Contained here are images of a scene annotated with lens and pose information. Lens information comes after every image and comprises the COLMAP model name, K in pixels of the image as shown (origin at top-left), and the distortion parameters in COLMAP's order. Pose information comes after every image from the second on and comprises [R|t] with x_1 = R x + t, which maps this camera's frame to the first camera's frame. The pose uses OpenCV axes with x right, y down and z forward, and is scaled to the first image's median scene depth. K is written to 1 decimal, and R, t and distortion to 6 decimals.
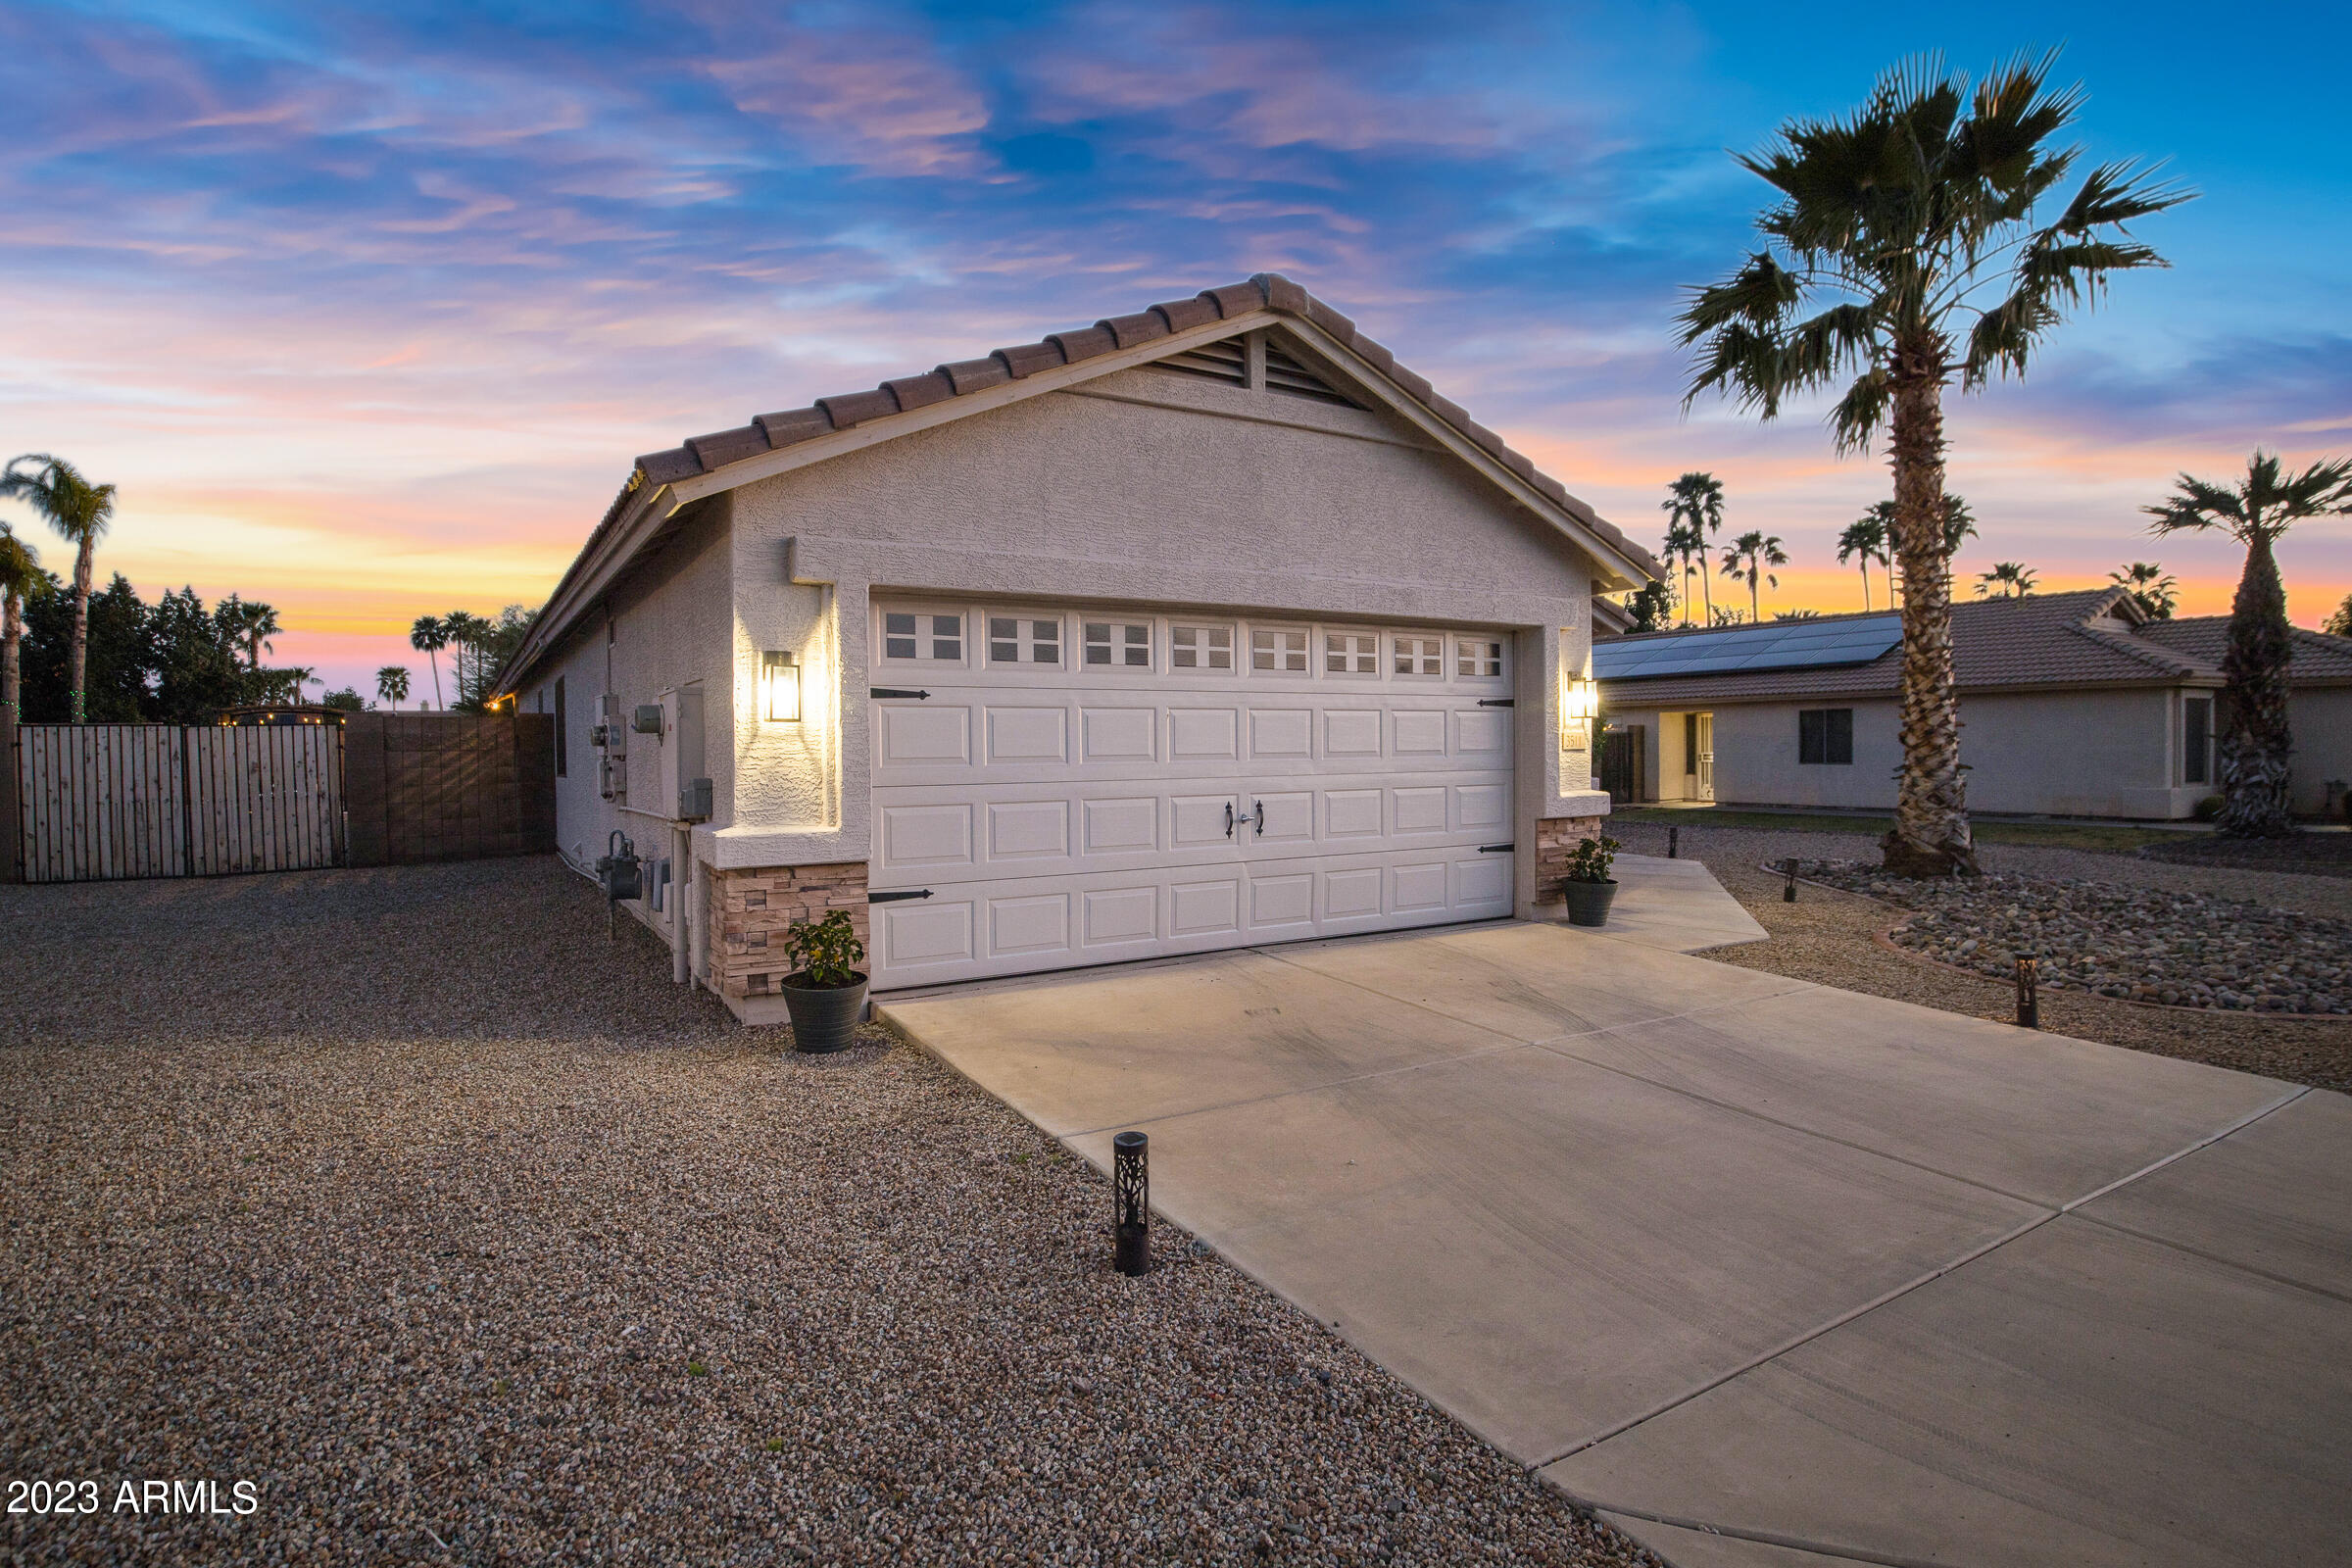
lens RADIAL K [[1201.1, 0, 1176.0], [0, 1201.1, 784.0], [0, 0, 1]] dist [0.000067, -0.000399]
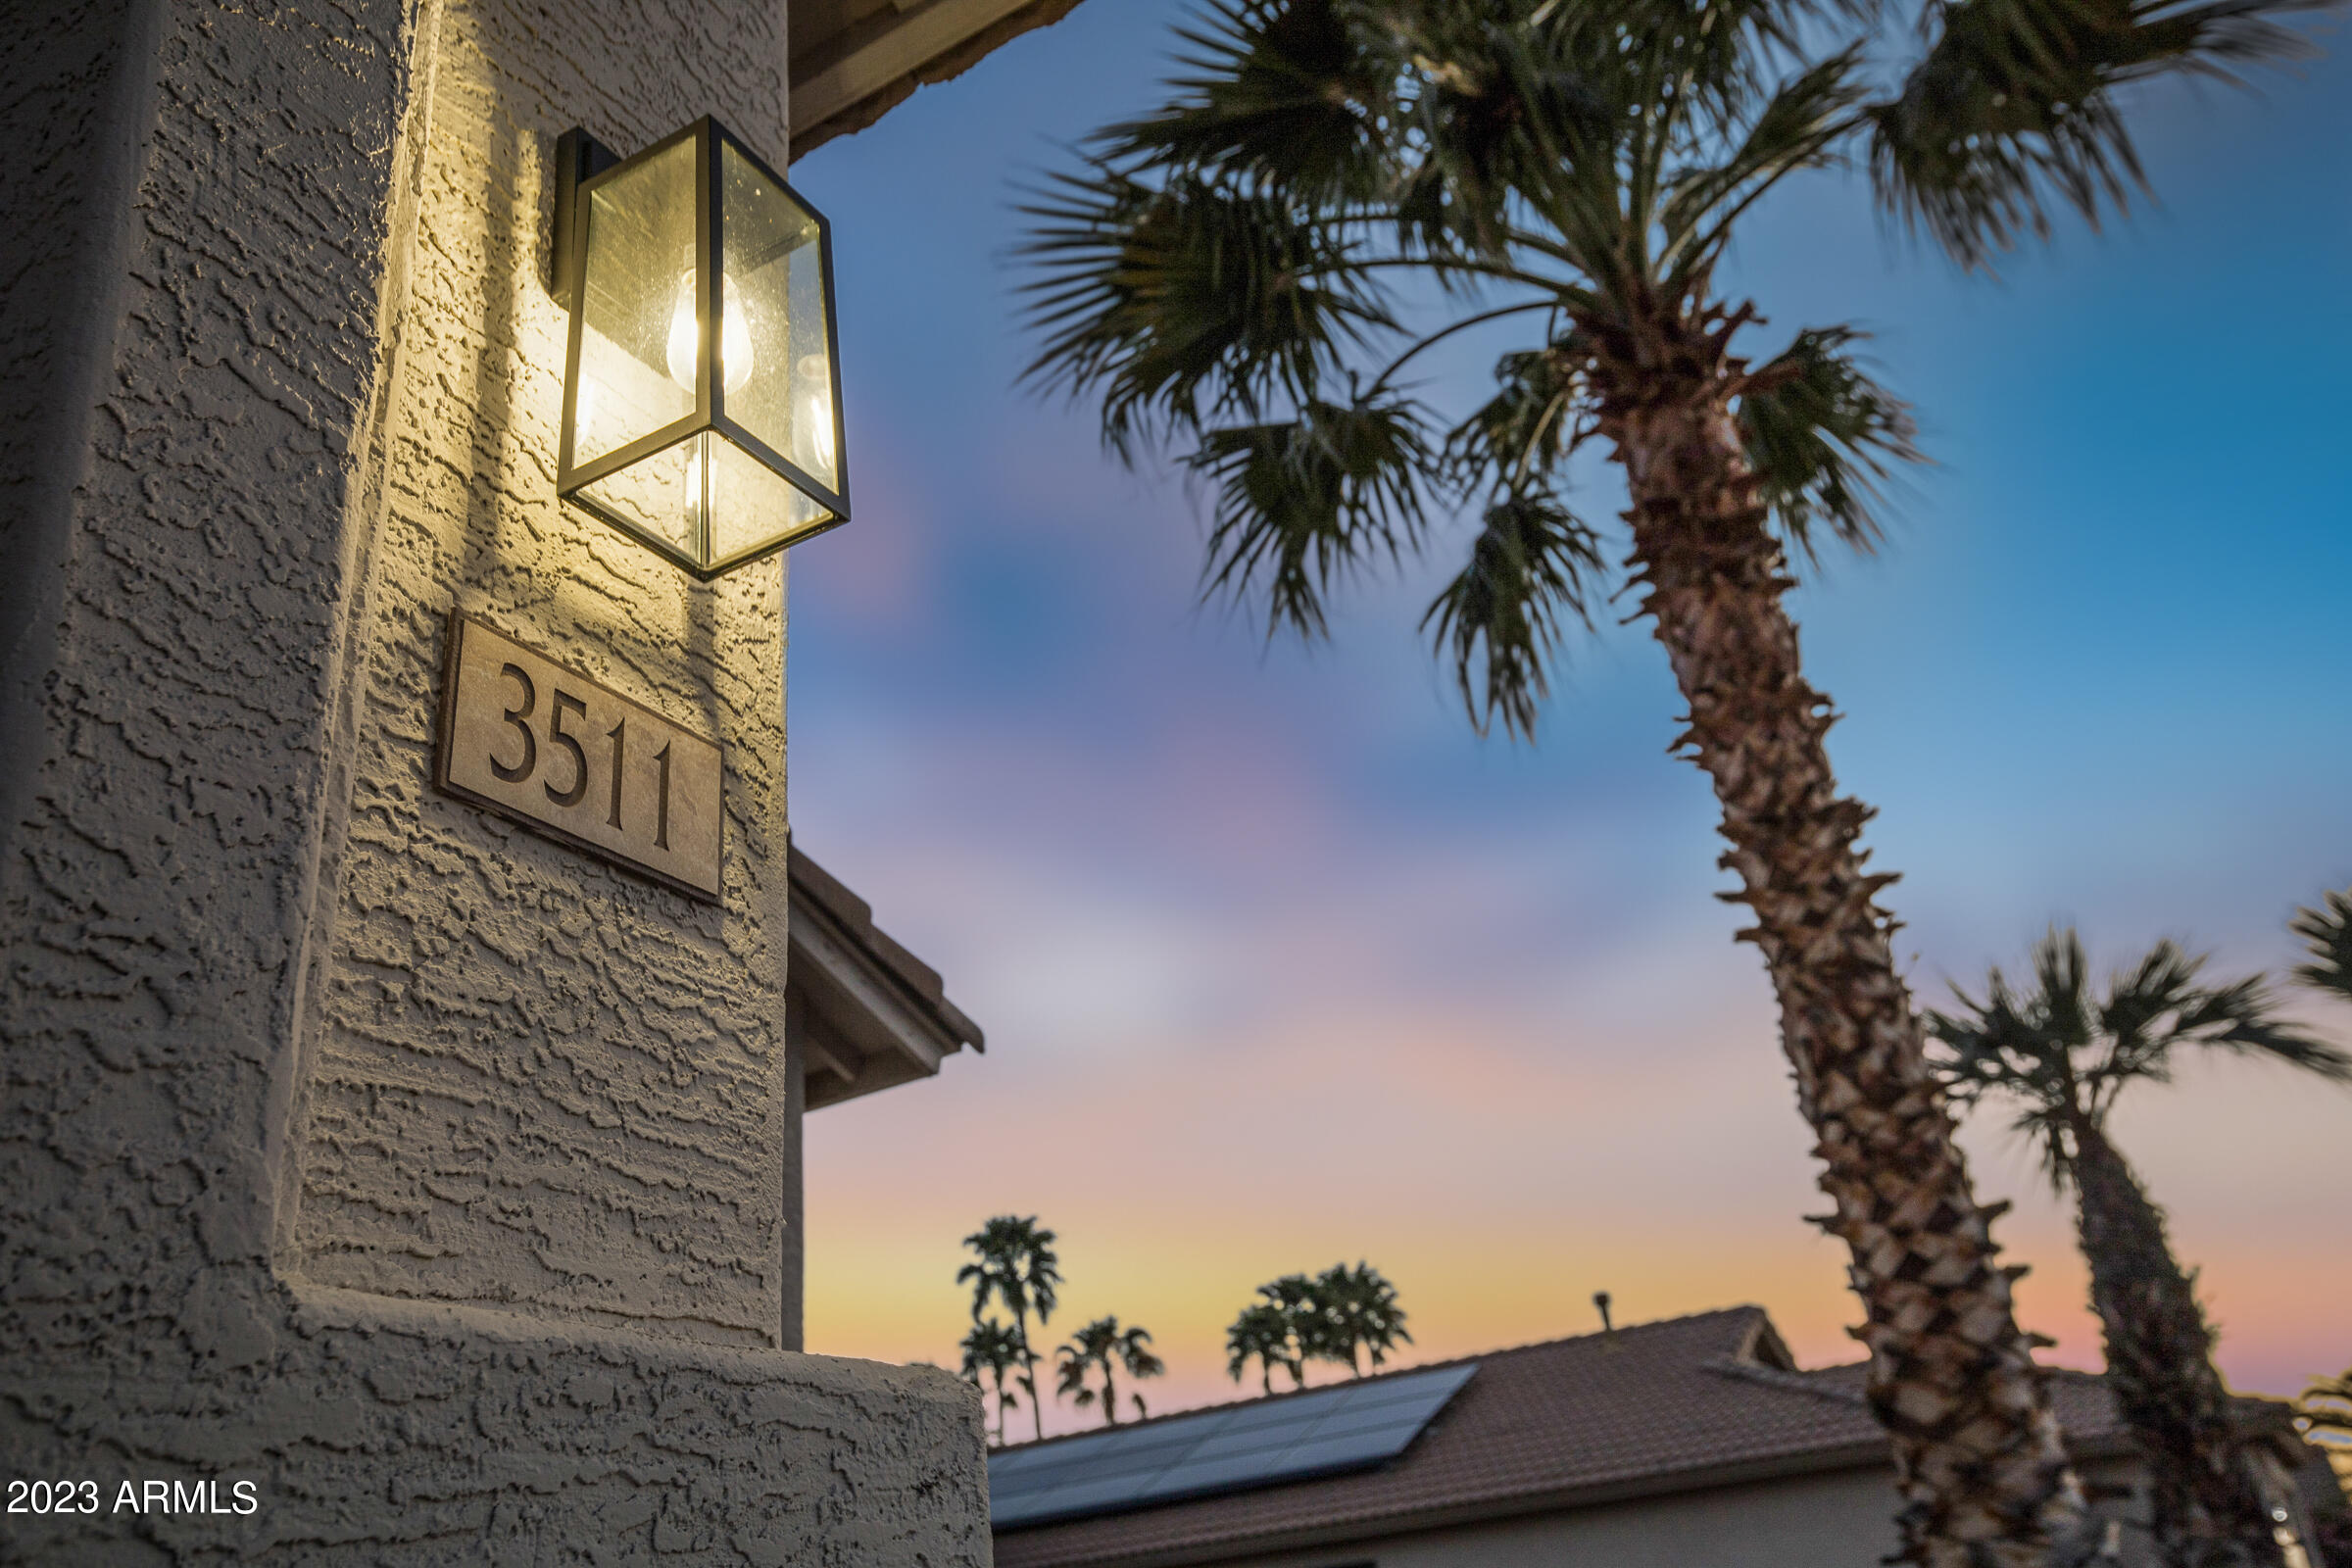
lens RADIAL K [[1928.4, 0, 1206.6], [0, 1928.4, 789.9], [0, 0, 1]] dist [0.040885, 0.001027]
pose [[0.875747, 0.138137, 0.462585, 0.303378], [0.104552, 0.881182, -0.461073, 0.040039], [-0.471312, 0.452147, 0.757250, 0.879813]]
